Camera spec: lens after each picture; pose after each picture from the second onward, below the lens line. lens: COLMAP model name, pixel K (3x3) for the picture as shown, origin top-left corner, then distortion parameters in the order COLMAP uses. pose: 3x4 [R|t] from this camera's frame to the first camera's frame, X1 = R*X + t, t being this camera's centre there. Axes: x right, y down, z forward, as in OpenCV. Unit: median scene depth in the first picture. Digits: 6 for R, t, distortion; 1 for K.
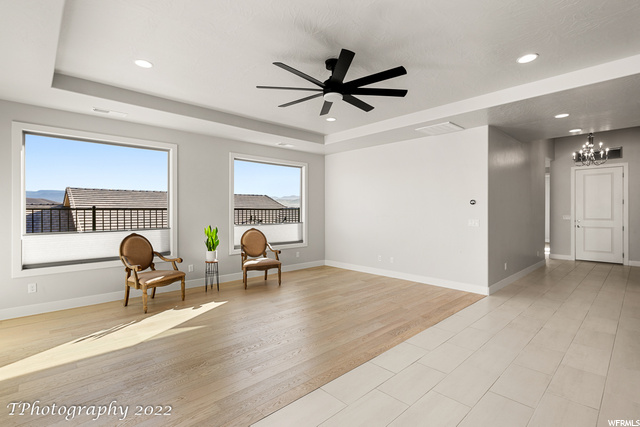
lens RADIAL K [[303.0, 0, 319.3], [0, 303.0, 210.8], [0, 0, 1]] dist [0.004290, -0.000081]
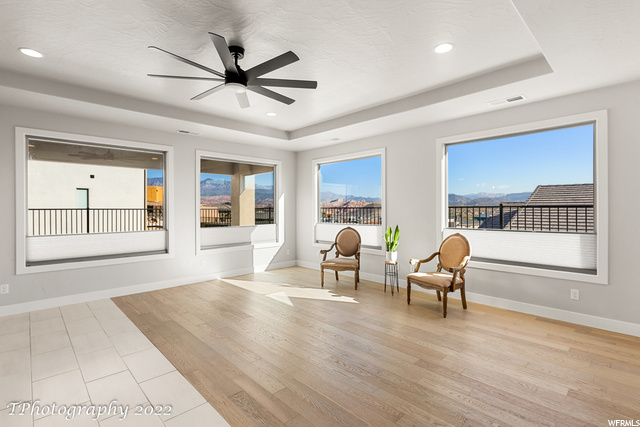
lens RADIAL K [[303.0, 0, 320.8], [0, 303.0, 210.3], [0, 0, 1]] dist [0.004290, -0.000081]
pose [[0.017865, 0.003391, -0.999835, 0.546157], [0.003113, 0.999989, 0.003447, -0.001400], [0.999836, -0.003174, 0.017854, 0.703332]]
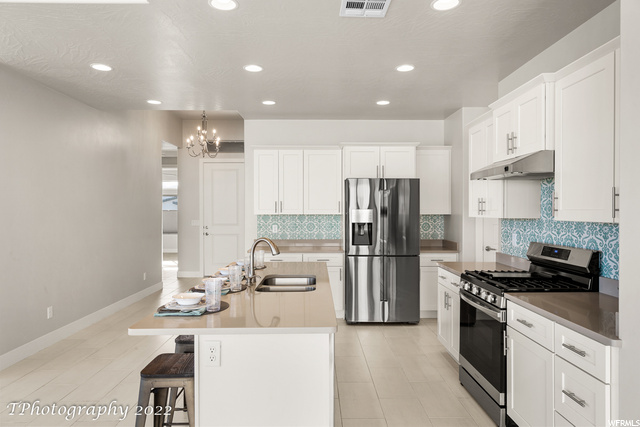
lens RADIAL K [[418.6, 0, 318.8], [0, 418.6, 213.8], [0, 0, 1]] dist [0.038504, -0.000905]
pose [[0.682488, -0.004741, 0.730881, 0.364402], [-0.000749, 0.999974, 0.007186, -0.013913], [-0.730896, -0.005452, 0.682467, 0.058280]]
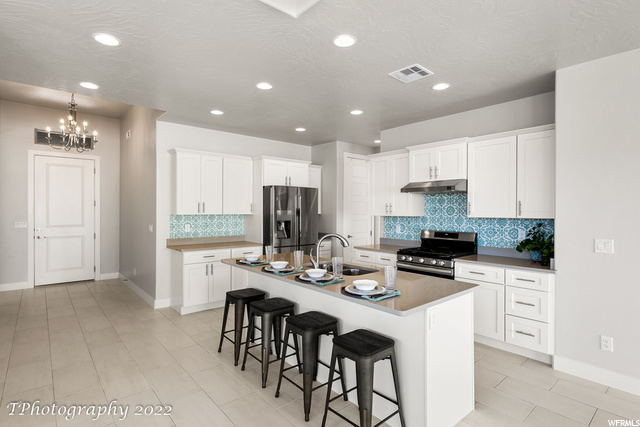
lens RADIAL K [[327.3, 0, 320.7], [0, 327.3, 212.6], [0, 0, 1]] dist [0.003809, 0.000344]
pose [[0.047512, -0.003873, 0.998863, 0.196060], [-0.003314, 0.999986, 0.004035, -0.014449], [-0.998865, -0.003502, 0.047498, 0.468624]]
